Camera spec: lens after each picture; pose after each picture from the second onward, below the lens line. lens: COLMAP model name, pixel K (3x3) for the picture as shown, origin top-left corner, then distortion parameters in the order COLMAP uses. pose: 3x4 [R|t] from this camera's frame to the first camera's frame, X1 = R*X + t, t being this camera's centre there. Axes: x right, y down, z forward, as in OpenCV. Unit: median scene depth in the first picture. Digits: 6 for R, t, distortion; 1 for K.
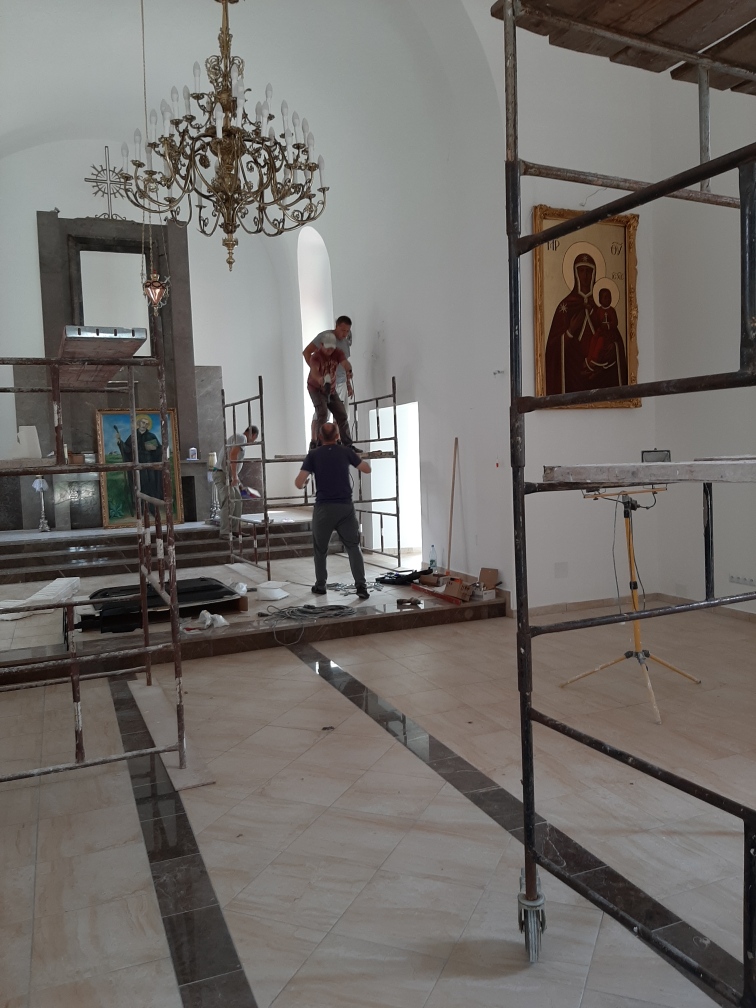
lens RADIAL K [[780.4, 0, 378.0], [0, 780.4, 504.0], [0, 0, 1]] dist [0.002748, -0.051977]
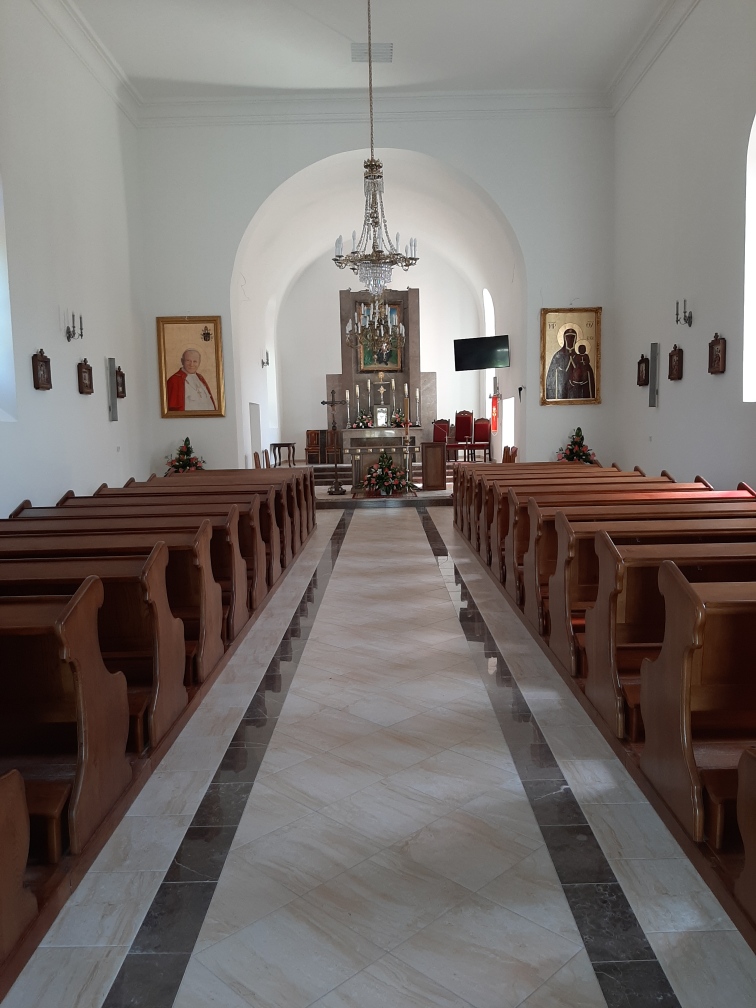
lens RADIAL K [[780.4, 0, 378.0], [0, 780.4, 504.0], [0, 0, 1]] dist [0.002748, -0.051977]
pose [[0.921383, 0.052369, -0.385112, 0.601847], [-0.035308, 0.998062, 0.051246, 0.050339], [0.387049, -0.033620, 0.921446, -1.079347]]
